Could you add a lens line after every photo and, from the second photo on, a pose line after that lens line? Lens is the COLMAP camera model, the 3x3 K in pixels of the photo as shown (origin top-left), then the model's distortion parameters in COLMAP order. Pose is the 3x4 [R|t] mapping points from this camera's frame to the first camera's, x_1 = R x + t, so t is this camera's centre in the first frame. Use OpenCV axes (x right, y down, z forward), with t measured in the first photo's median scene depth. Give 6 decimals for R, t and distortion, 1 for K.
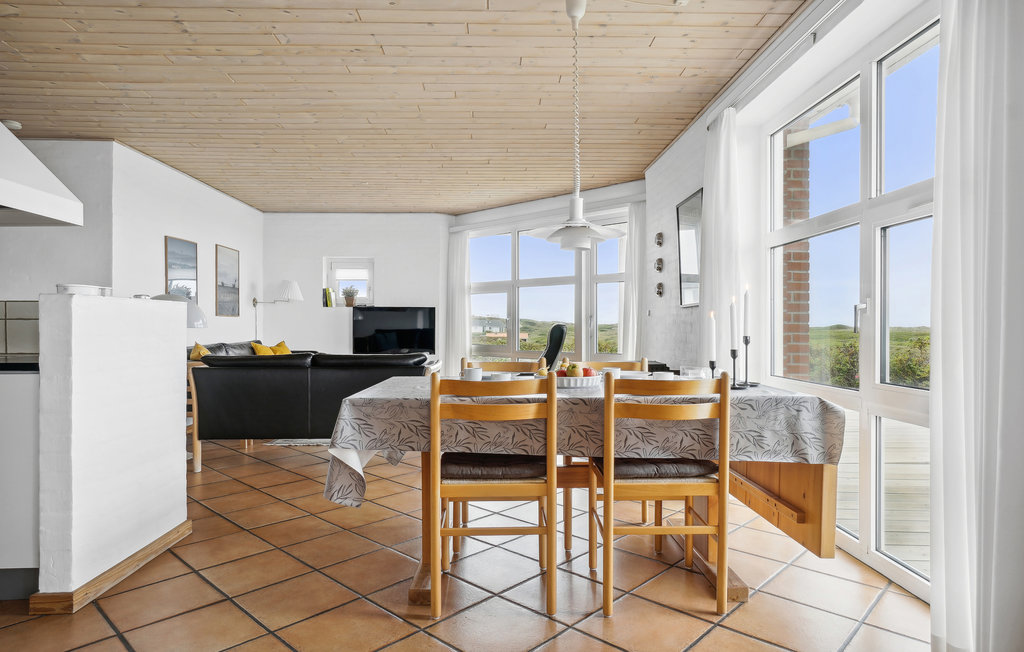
lens RADIAL K [[583.2, 0, 512.0], [0, 583.2, 326.0], [0, 0, 1]] dist [0.000300, 0.000002]
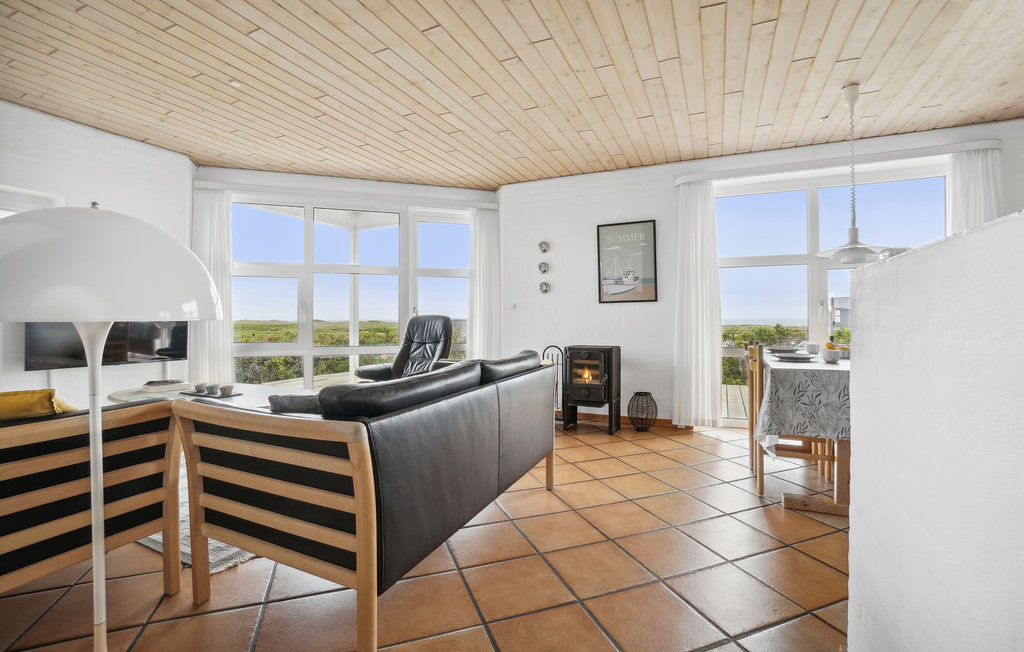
lens RADIAL K [[444.9, 0, 511.0], [0, 444.9, 311.3], [0, 0, 1]] dist [-0.000229, 0.000007]
pose [[0.449375, -0.003768, 0.893335, -0.589761], [0.008705, 0.999962, -0.000161, -0.013006], [-0.893301, 0.007848, 0.449390, 0.610305]]
